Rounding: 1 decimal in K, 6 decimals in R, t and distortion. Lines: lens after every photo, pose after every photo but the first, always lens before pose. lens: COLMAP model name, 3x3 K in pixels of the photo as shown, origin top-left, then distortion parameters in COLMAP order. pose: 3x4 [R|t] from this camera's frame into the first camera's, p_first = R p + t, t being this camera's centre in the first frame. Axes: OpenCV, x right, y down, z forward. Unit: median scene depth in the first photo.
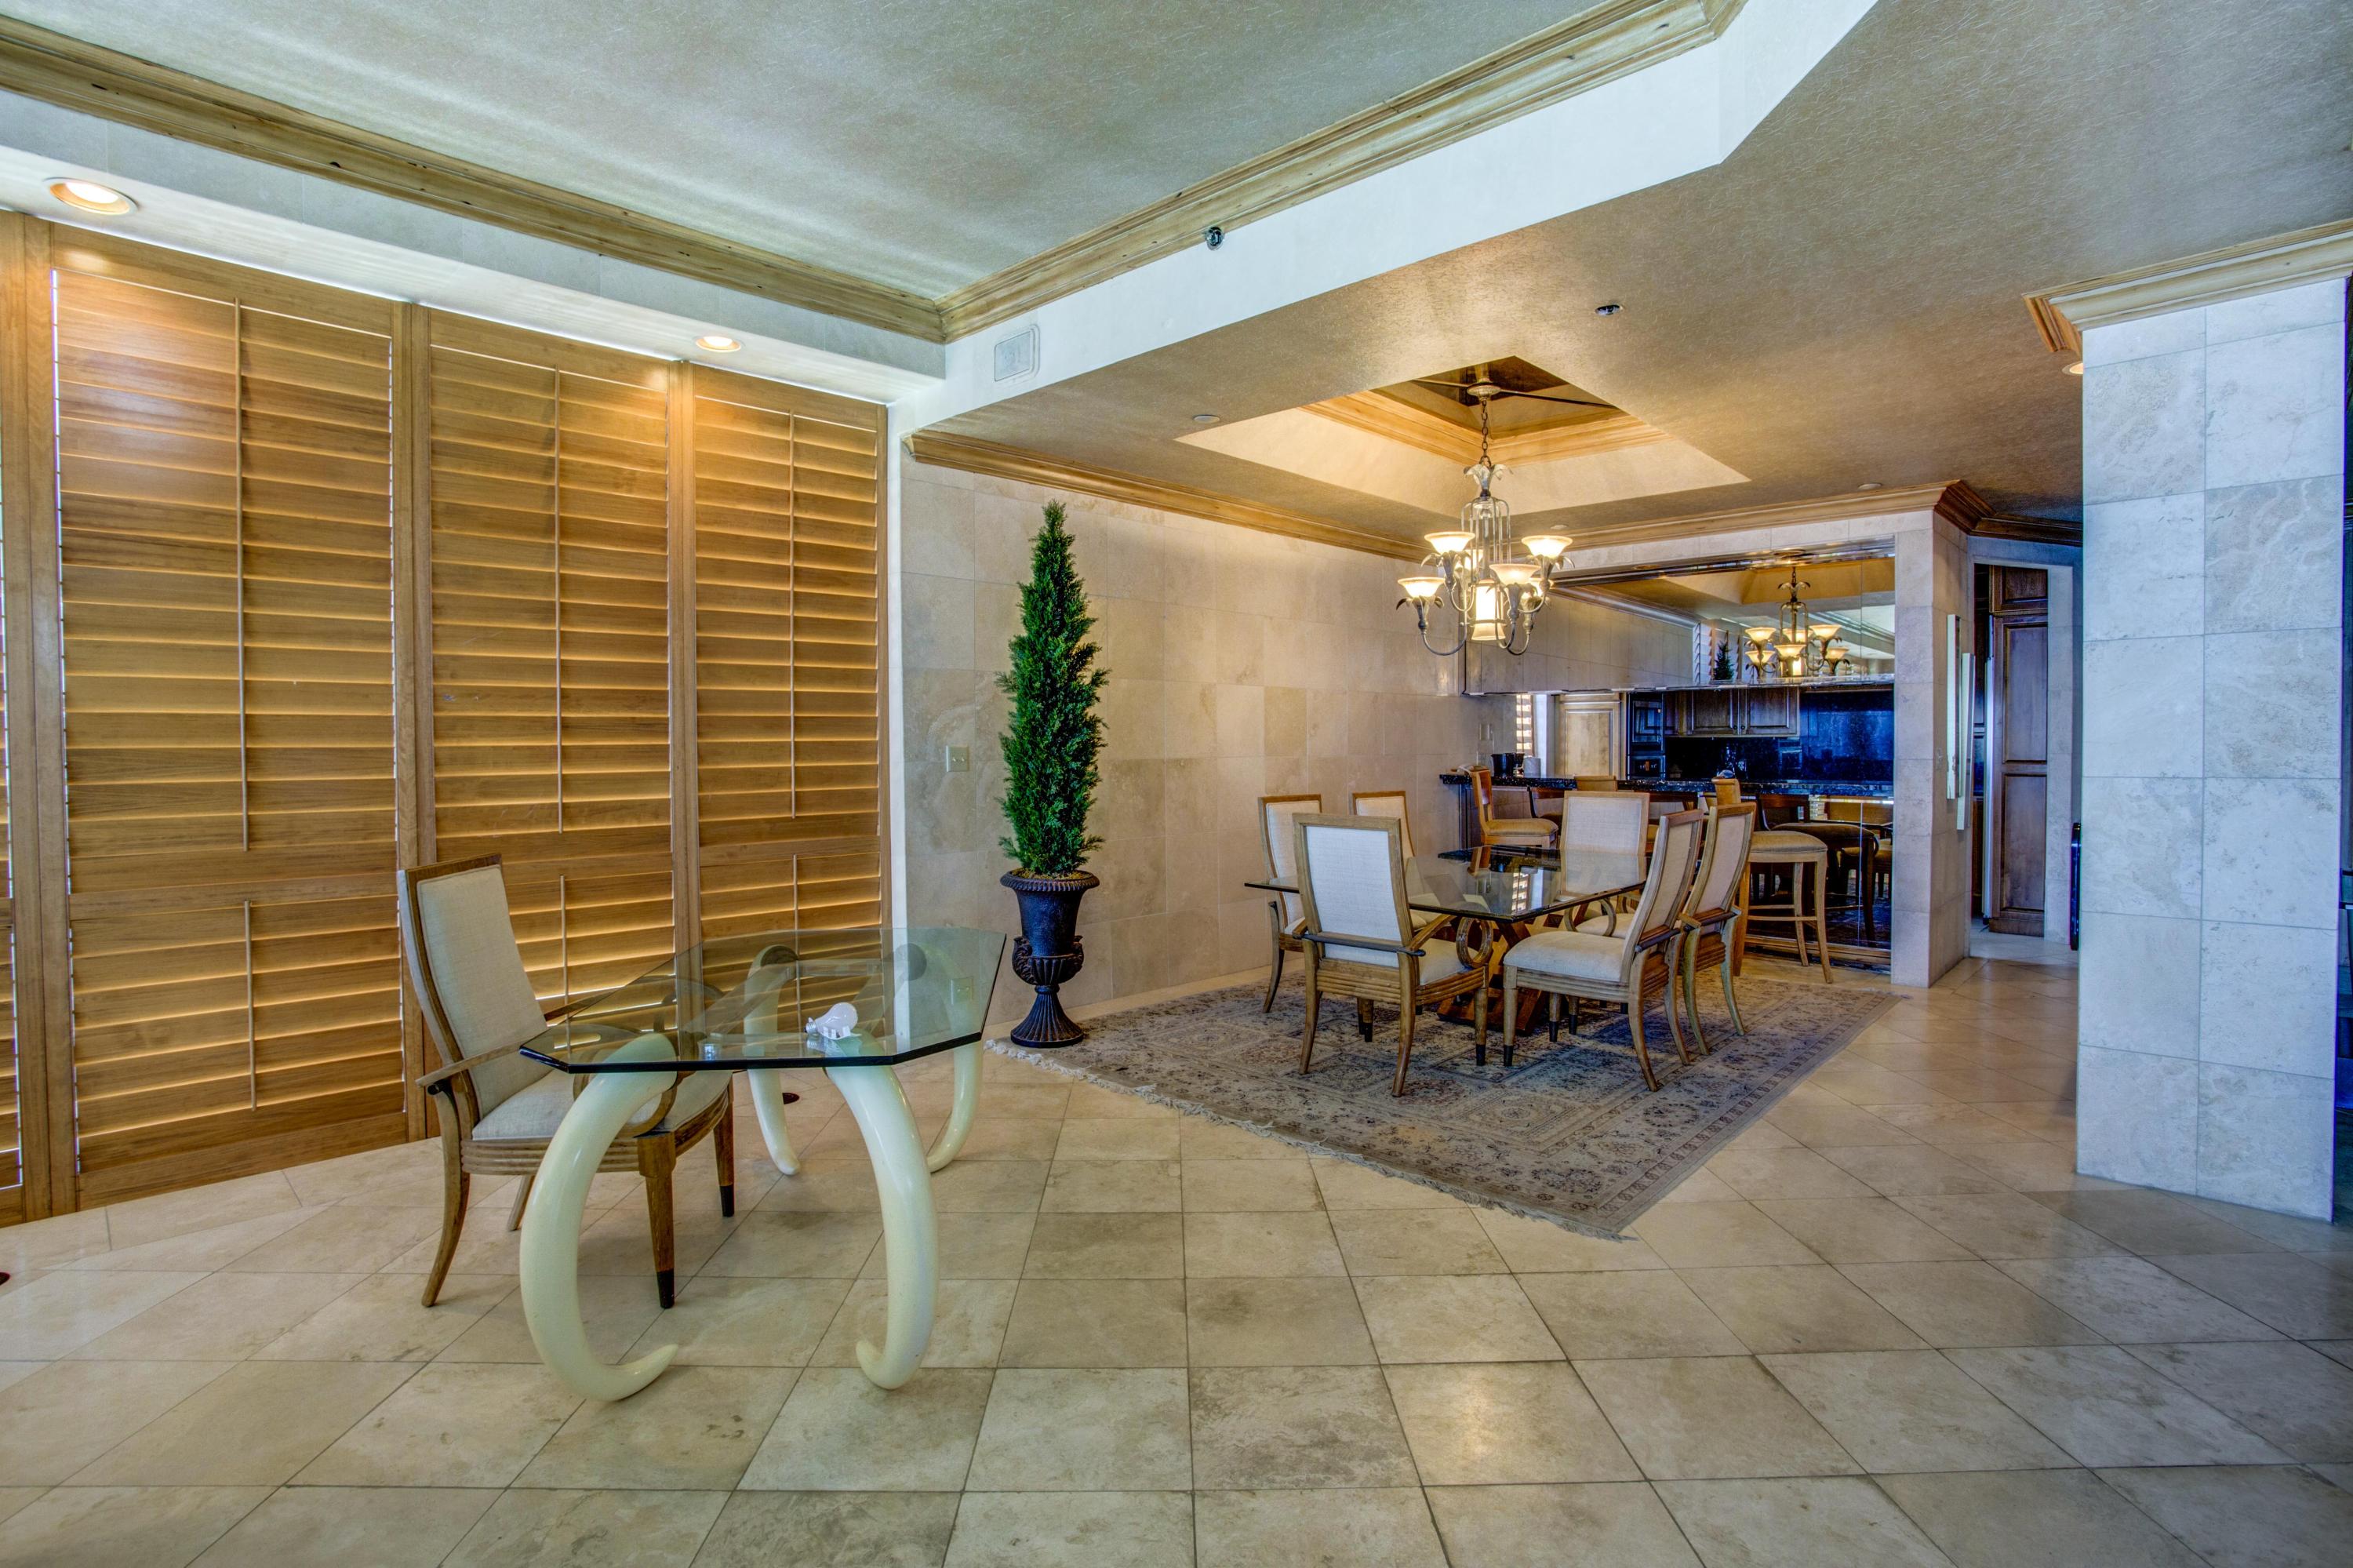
lens RADIAL K [[1136.4, 0, 1177.6], [0, 1136.4, 775.7], [0, 0, 1]] dist [-0.080893, 0.032332]
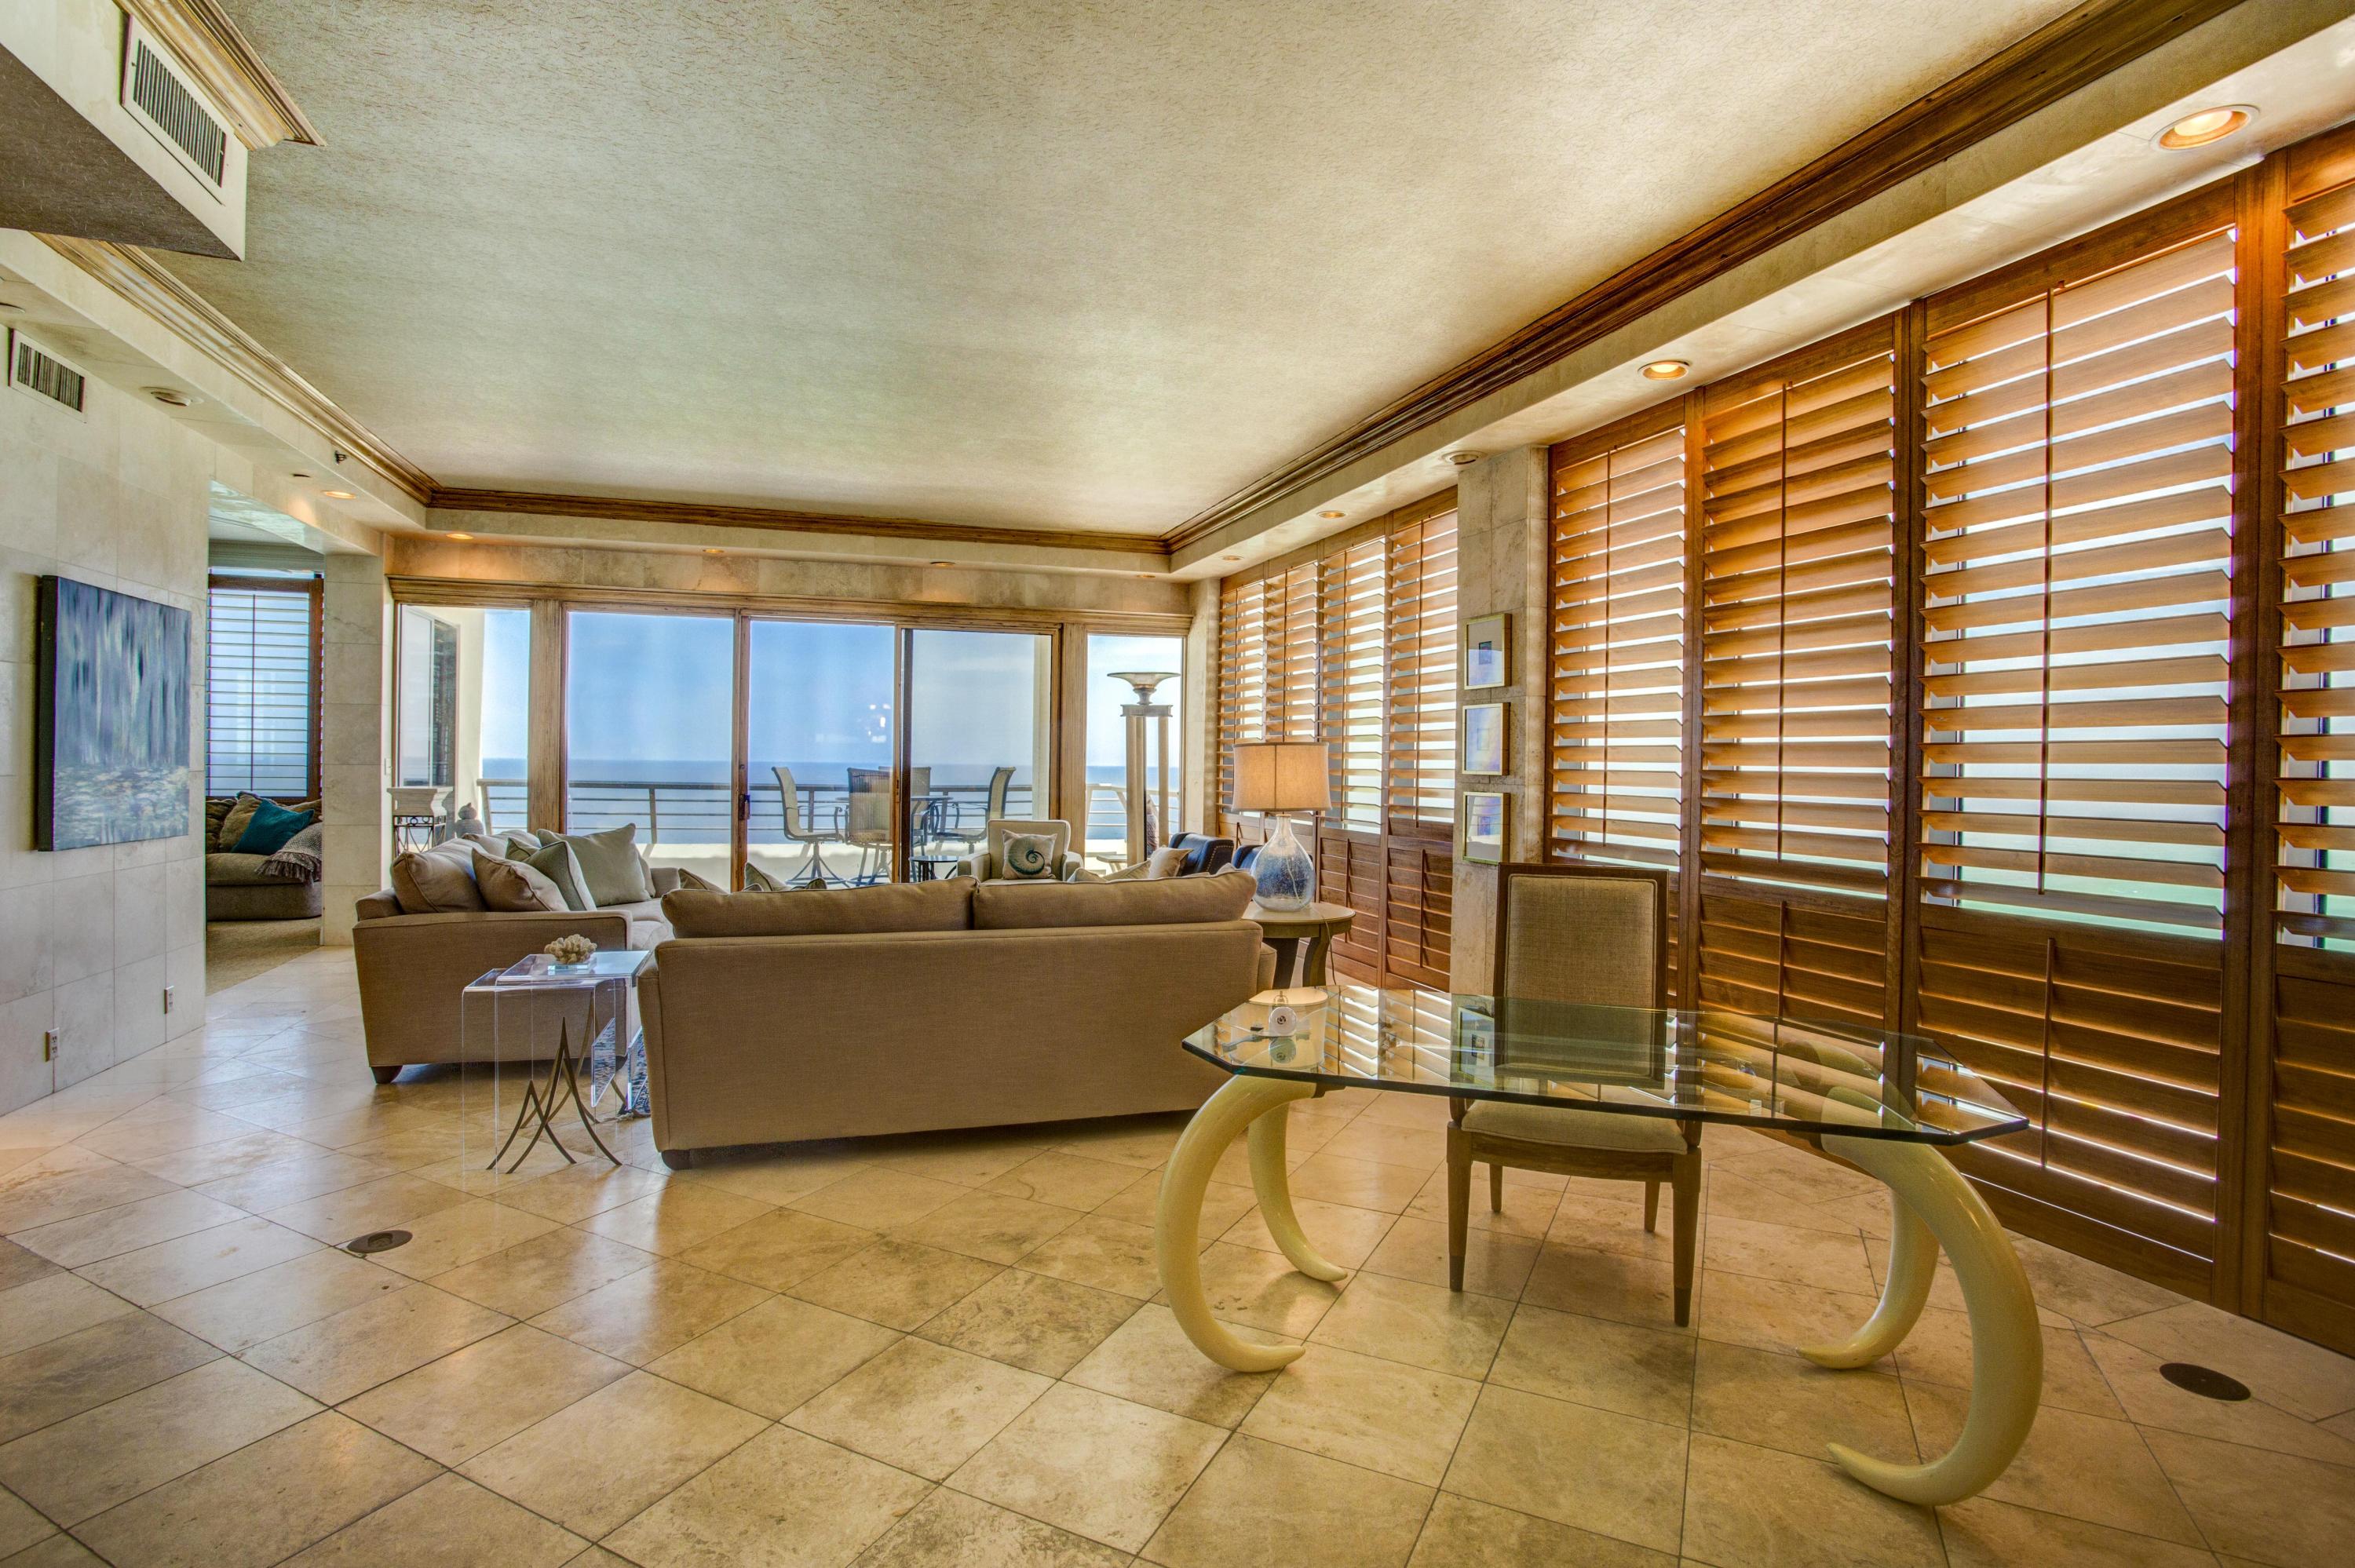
lens RADIAL K [[1137.1, 0, 1178.6], [0, 1137.1, 775.7], [0, 0, 1]] dist [-0.080893, 0.032332]
pose [[-0.456064, 0.010420, -0.889886, 0.695697], [-0.029522, 0.999204, 0.026830, -0.043606], [0.889457, 0.038508, -0.455394, 1.384826]]
